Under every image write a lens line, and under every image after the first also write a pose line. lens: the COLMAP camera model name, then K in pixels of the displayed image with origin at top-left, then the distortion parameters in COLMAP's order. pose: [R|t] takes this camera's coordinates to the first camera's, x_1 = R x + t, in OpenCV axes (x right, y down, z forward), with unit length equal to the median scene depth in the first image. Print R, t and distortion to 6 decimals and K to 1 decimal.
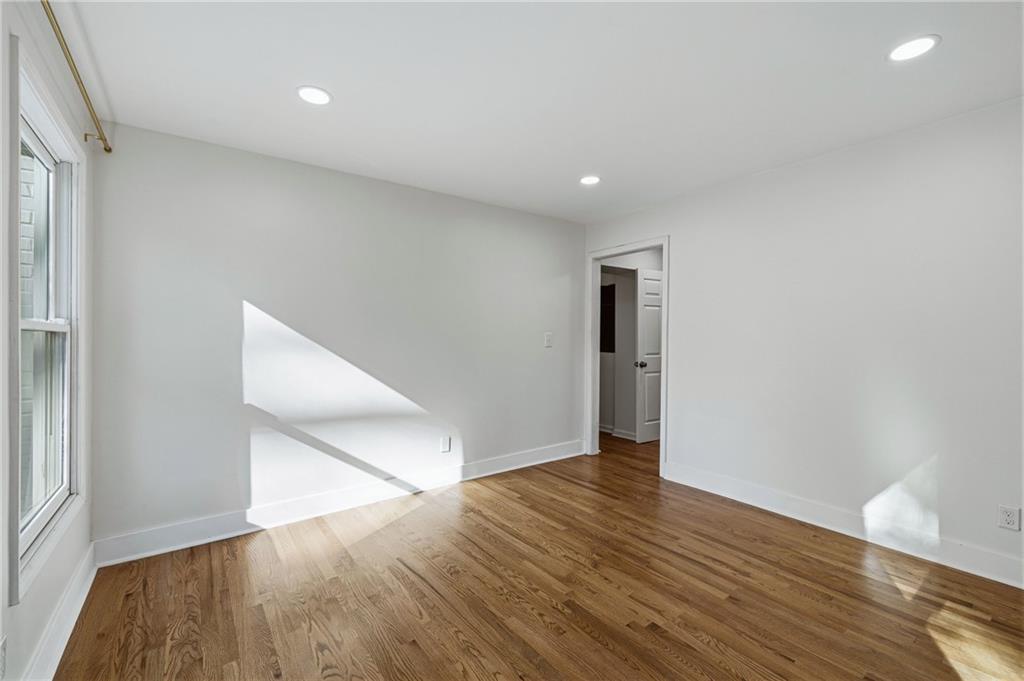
lens RADIAL K [[425.1, 0, 510.6], [0, 425.1, 337.1], [0, 0, 1]] dist [0.000345, -0.000003]
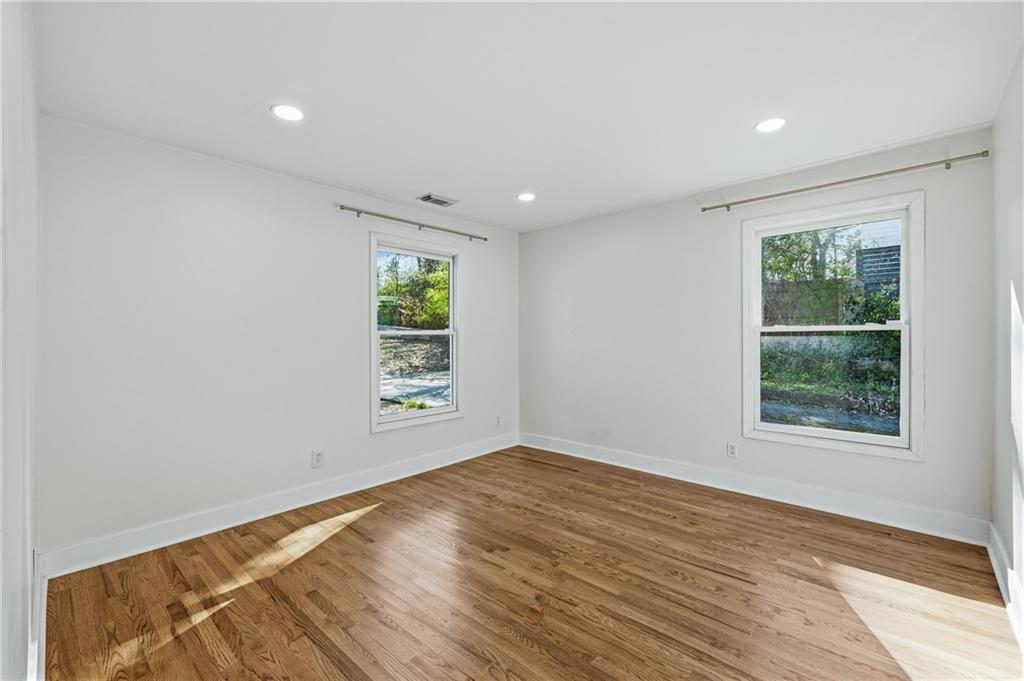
lens RADIAL K [[425.1, 0, 510.6], [0, 425.1, 337.1], [0, 0, 1]] dist [0.000345, -0.000003]
pose [[-0.982059, 0.007489, -0.188425, 0.437238], [0.010167, 0.999861, -0.013249, 0.016593], [0.188299, -0.014927, -0.981998, 1.961112]]
